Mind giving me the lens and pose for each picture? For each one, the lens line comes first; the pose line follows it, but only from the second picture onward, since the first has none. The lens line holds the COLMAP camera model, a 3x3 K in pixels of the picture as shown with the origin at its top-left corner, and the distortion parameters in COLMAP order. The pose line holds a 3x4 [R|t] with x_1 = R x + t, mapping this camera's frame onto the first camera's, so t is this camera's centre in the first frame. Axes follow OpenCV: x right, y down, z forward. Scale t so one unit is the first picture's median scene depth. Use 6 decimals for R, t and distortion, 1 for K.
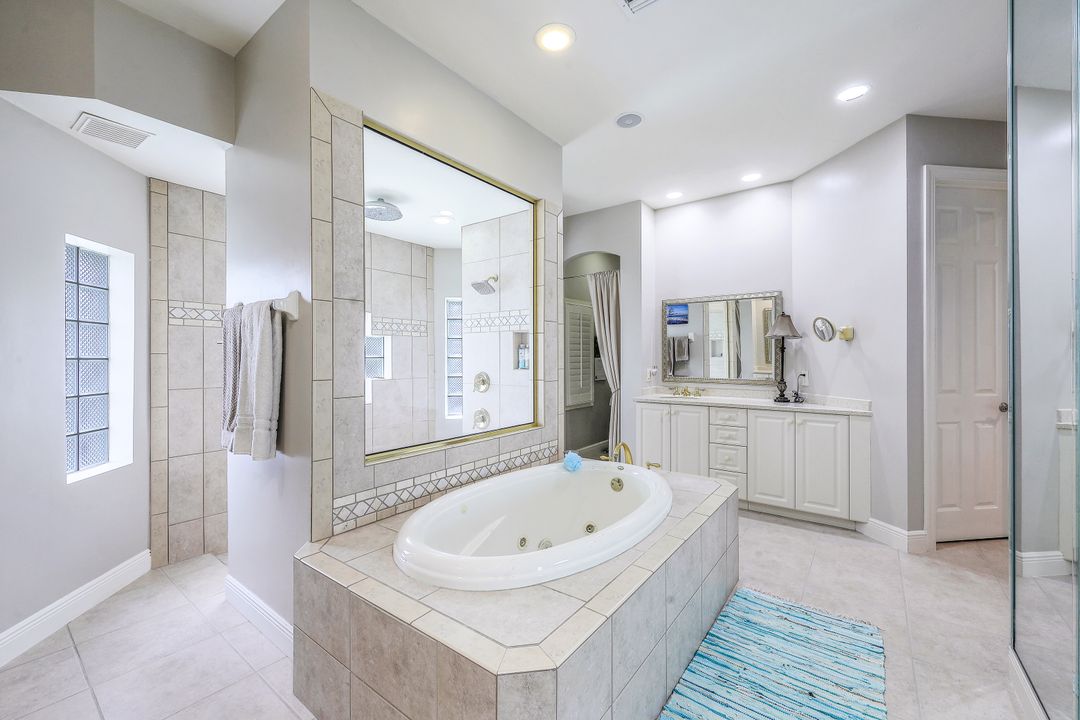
lens RADIAL K [[437.9, 0, 541.8], [0, 437.9, 356.5], [0, 0, 1]] dist [0.000731, -0.000029]
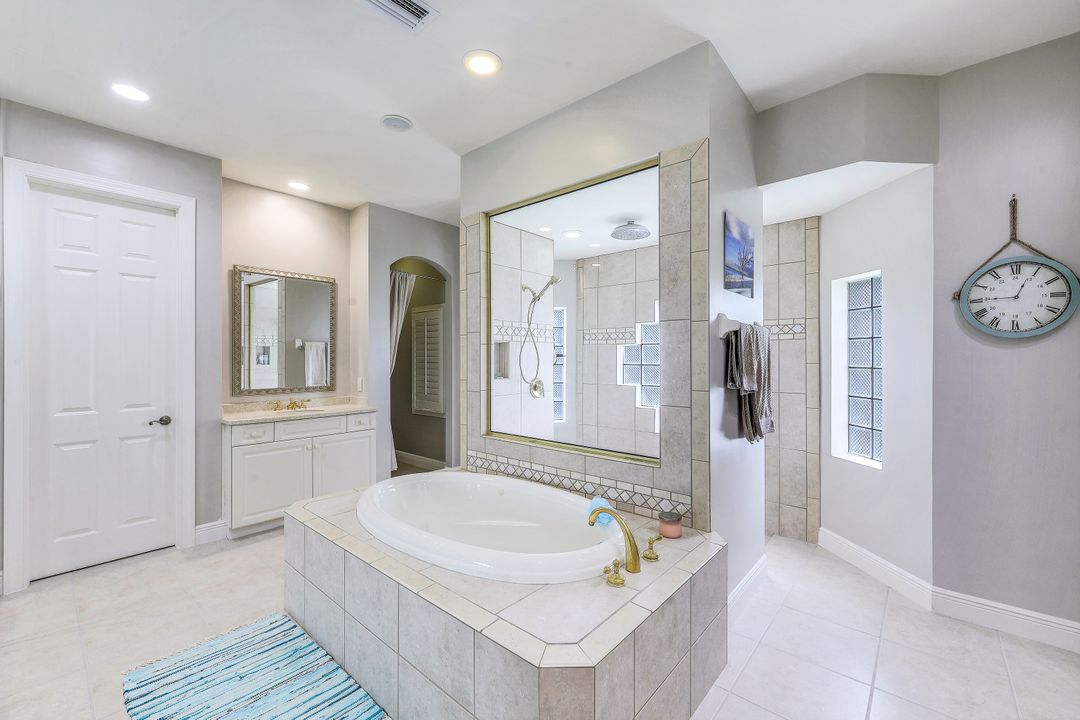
lens RADIAL K [[437.9, 0, 542.8], [0, 437.9, 360.9], [0, 0, 1]] dist [0.000731, -0.000029]
pose [[-0.070136, 0.013888, -0.997441, 0.906231], [0.008109, 0.999878, 0.013352, -0.035306], [0.997504, -0.007151, -0.070240, 1.041914]]
